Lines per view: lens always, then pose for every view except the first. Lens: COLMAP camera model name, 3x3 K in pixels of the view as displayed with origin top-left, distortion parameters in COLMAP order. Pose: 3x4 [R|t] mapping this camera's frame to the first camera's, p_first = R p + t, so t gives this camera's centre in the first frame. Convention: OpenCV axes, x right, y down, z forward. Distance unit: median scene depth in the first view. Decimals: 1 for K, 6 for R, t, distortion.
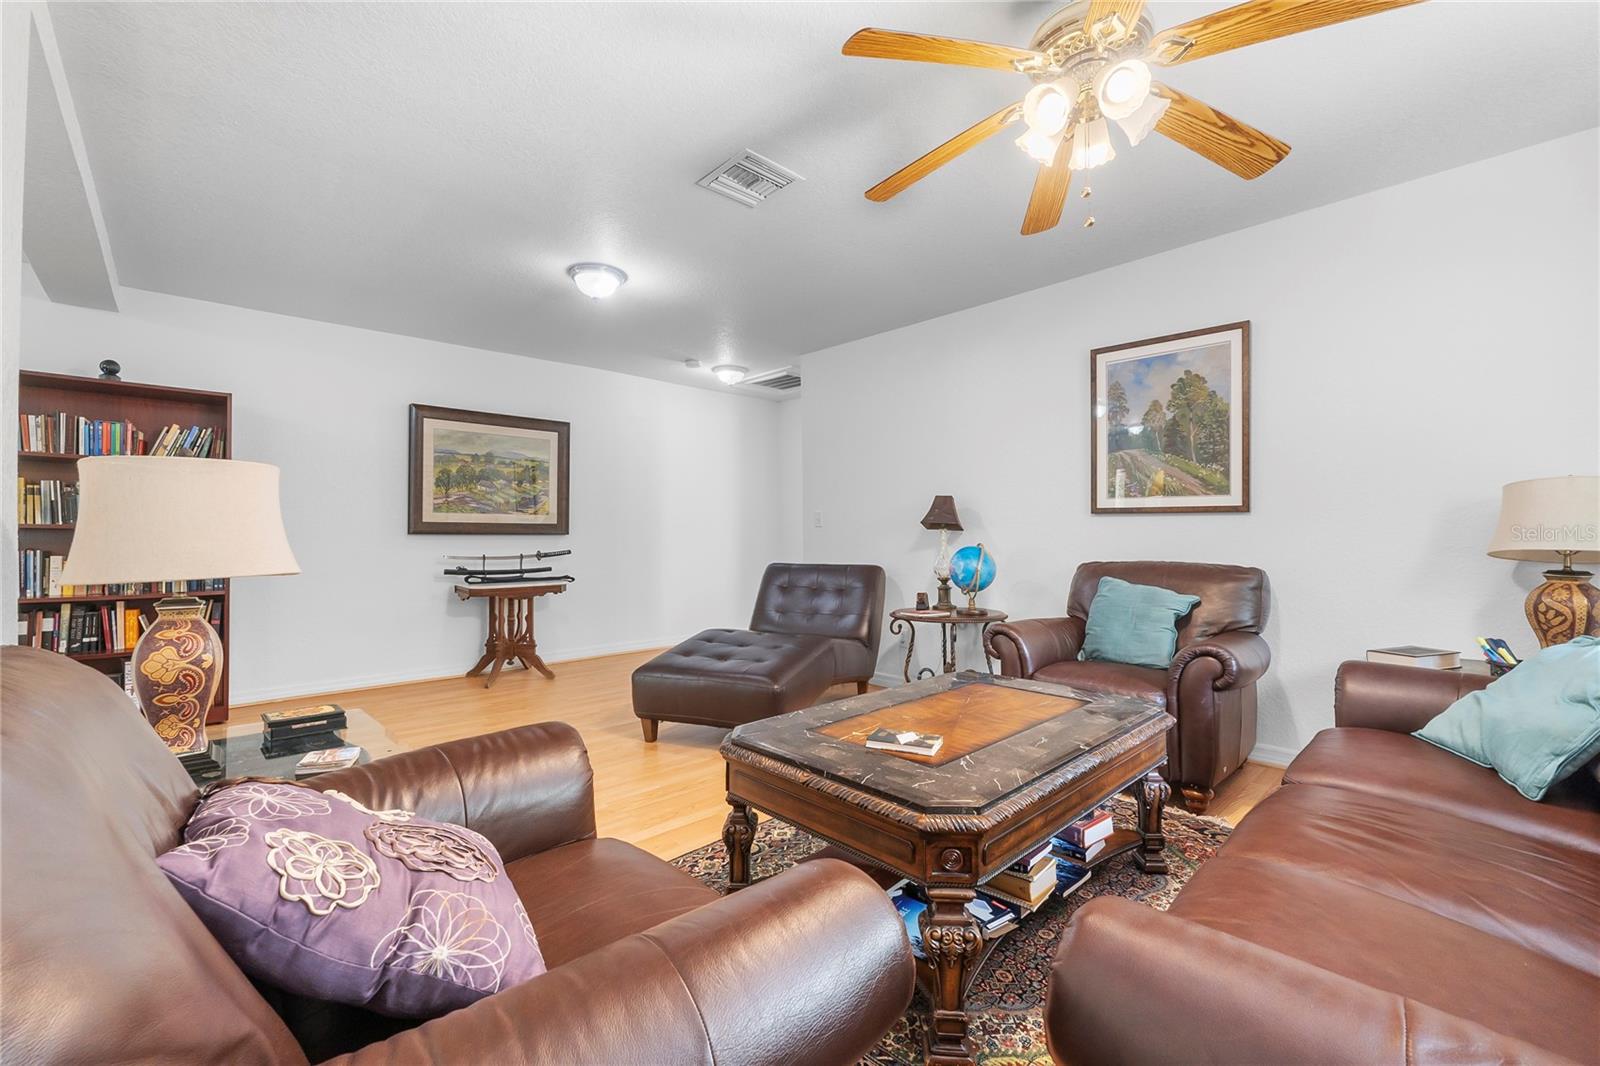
lens RADIAL K [[669.5, 0, 799.0], [0, 669.5, 528.7], [0, 0, 1]] dist [-0.003932, -0.001133]
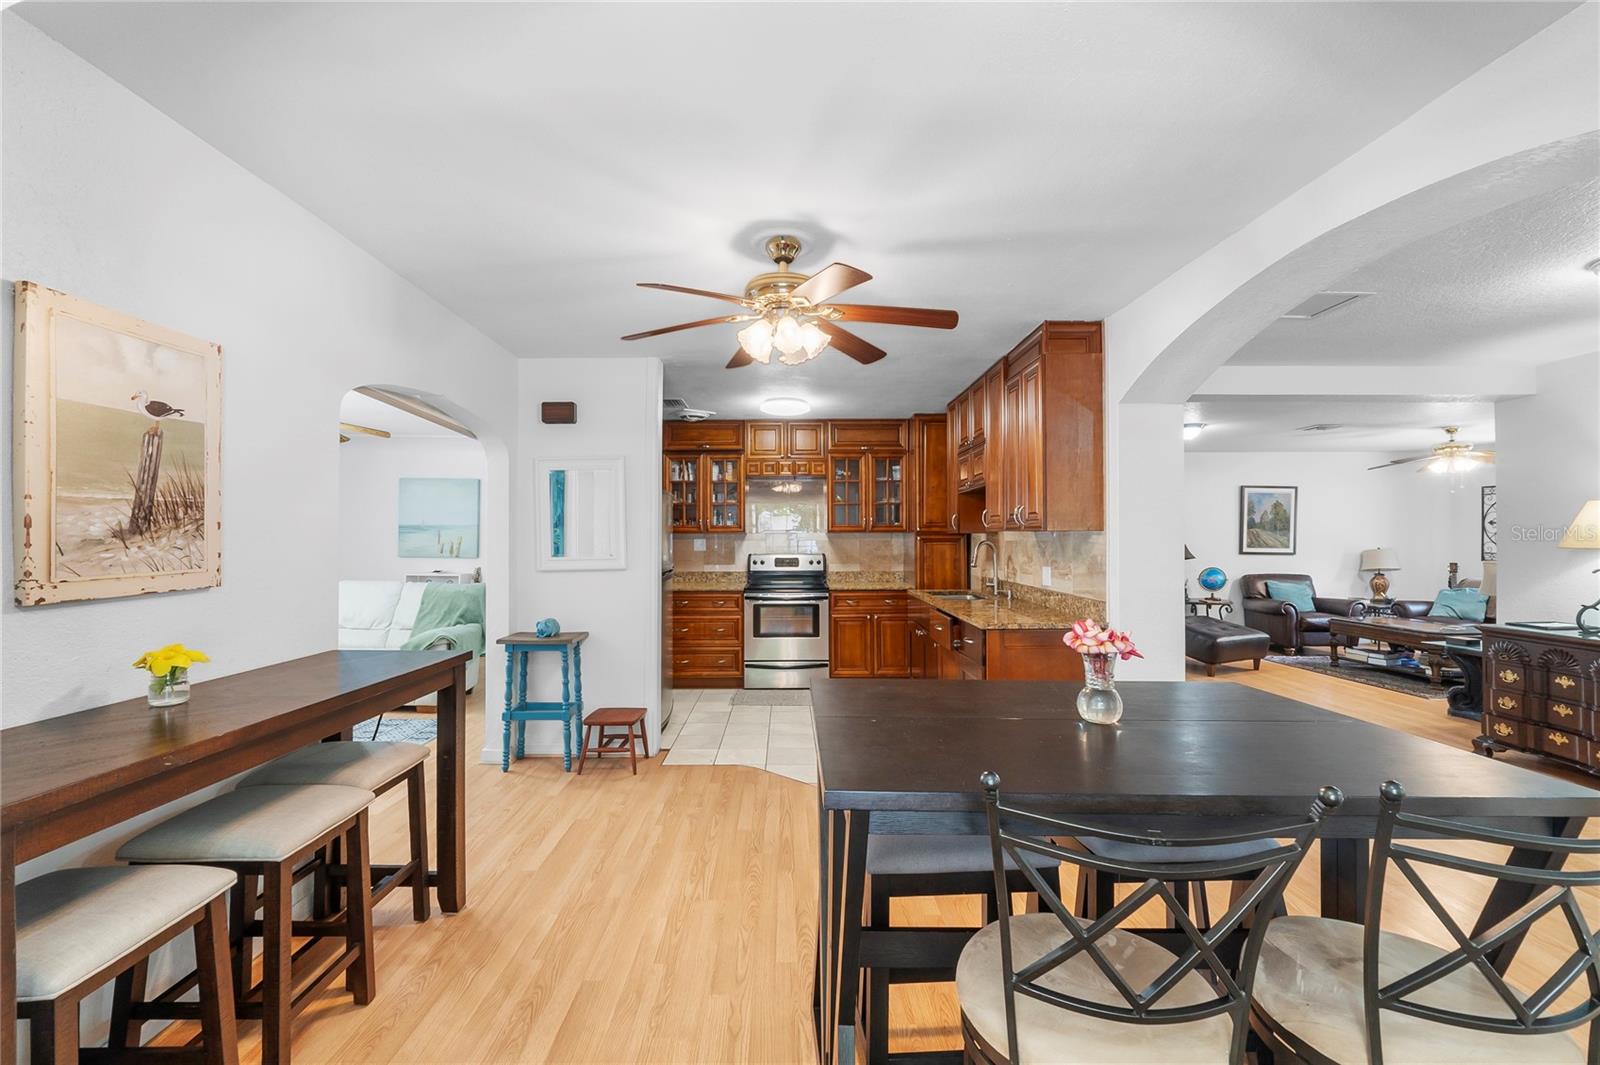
lens RADIAL K [[669.5, 0, 792.3], [0, 669.5, 534.1], [0, 0, 1]] dist [-0.003932, -0.001133]
pose [[0.684016, 0.009146, 0.729410, -2.461523], [-0.005131, 0.999957, -0.007727, -0.069885], [-0.729449, 0.001543, 0.684034, 0.559023]]
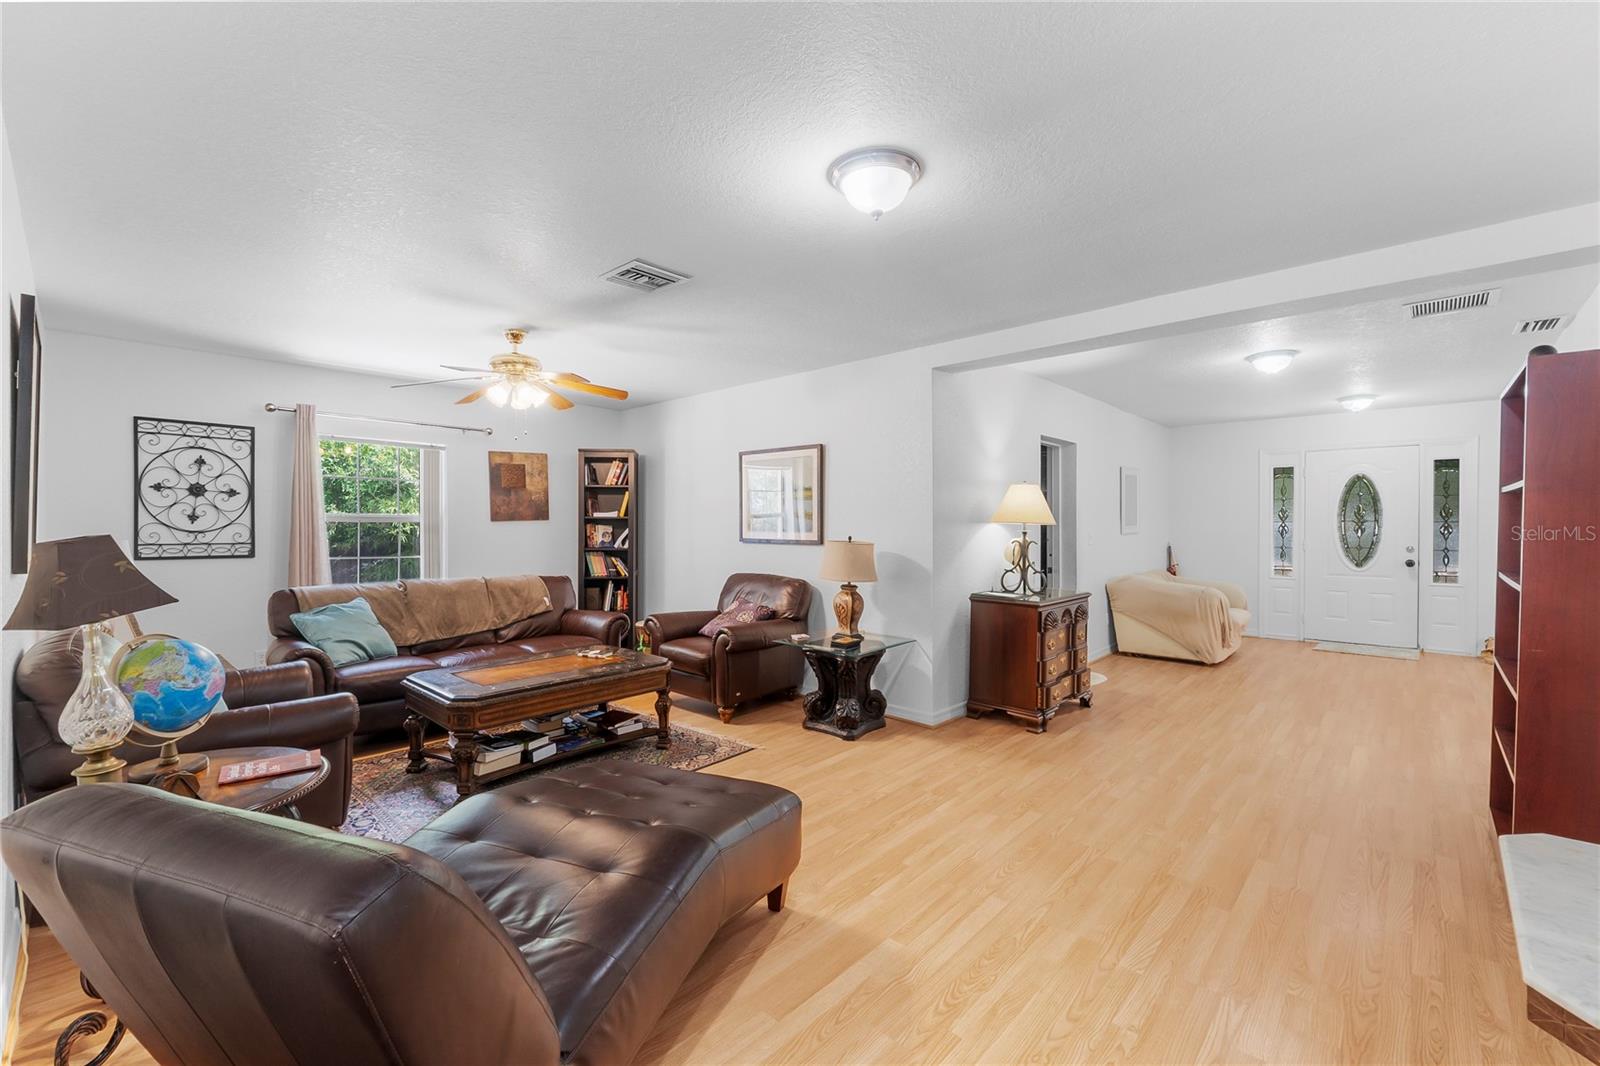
lens RADIAL K [[669.5, 0, 790.2], [0, 669.5, 526.6], [0, 0, 1]] dist [-0.003932, -0.001133]
pose [[-0.998679, 0.007481, -0.050838, -0.197143], [0.007231, 0.999961, 0.005110, -0.065539], [0.050874, 0.004736, -0.998694, 1.668696]]
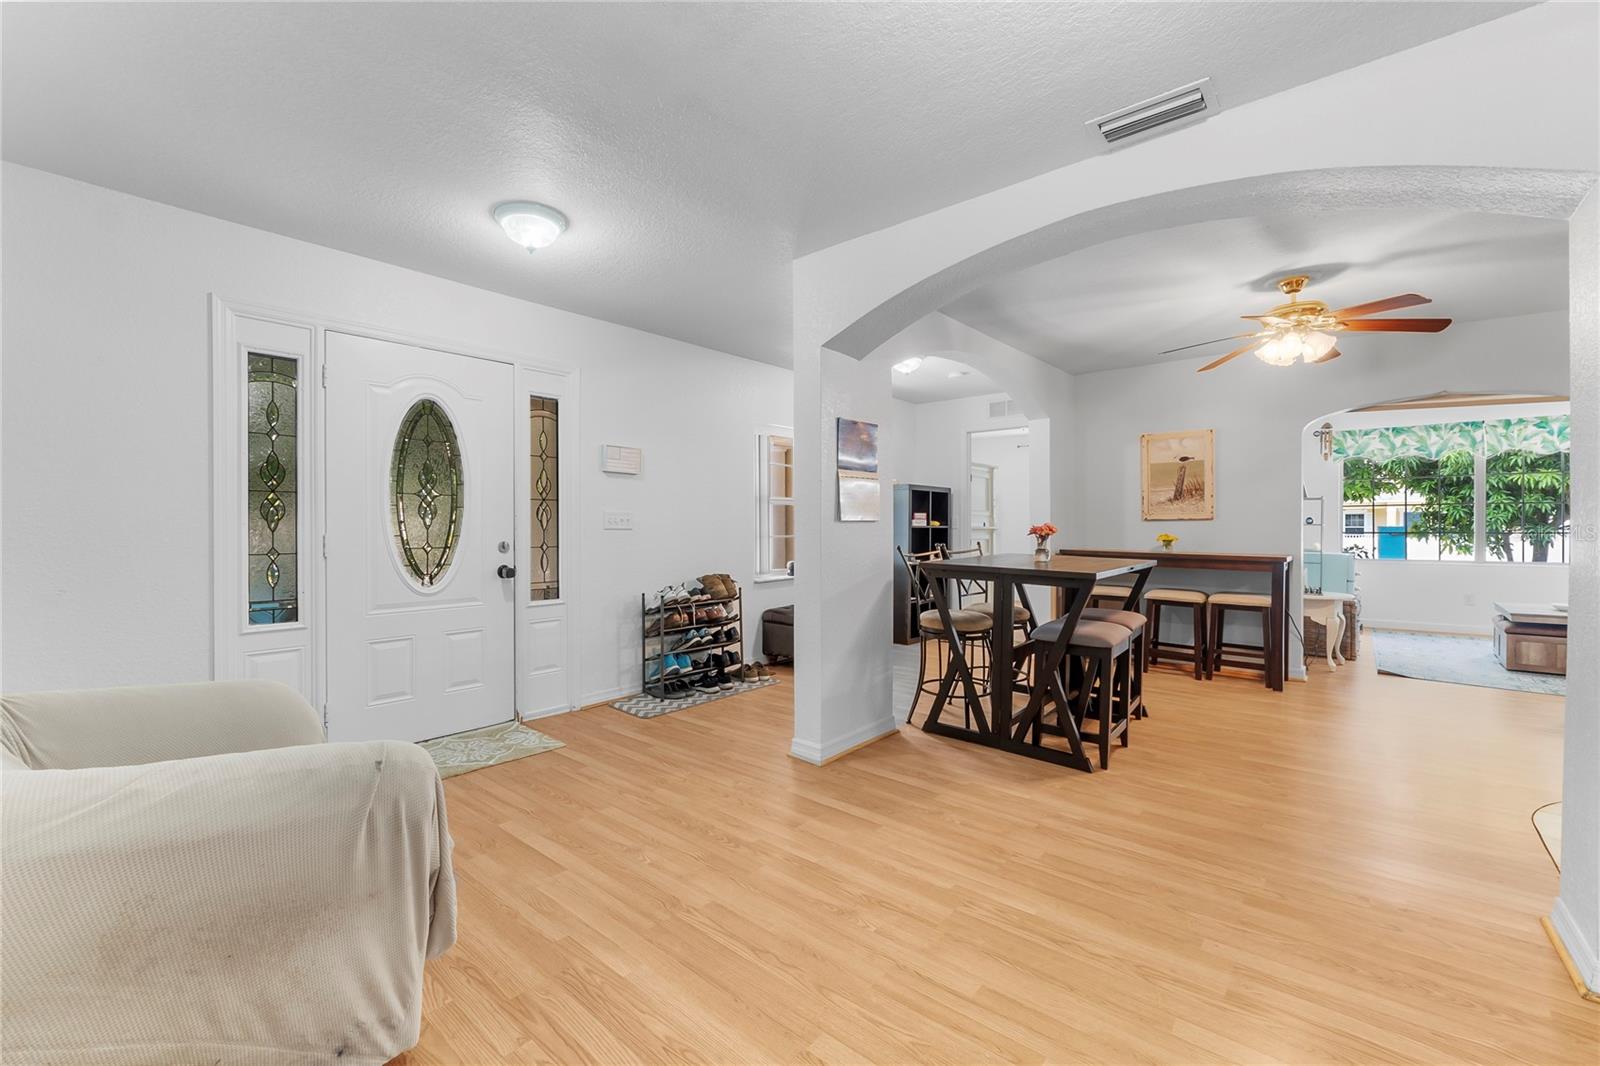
lens RADIAL K [[669.5, 0, 797.6], [0, 669.5, 527.1], [0, 0, 1]] dist [-0.003932, -0.001133]
pose [[0.106601, 0.007708, -0.994272, -0.956870], [-0.001835, 0.999970, 0.007555, -0.017481], [0.994300, 0.001019, 0.106612, 0.190693]]
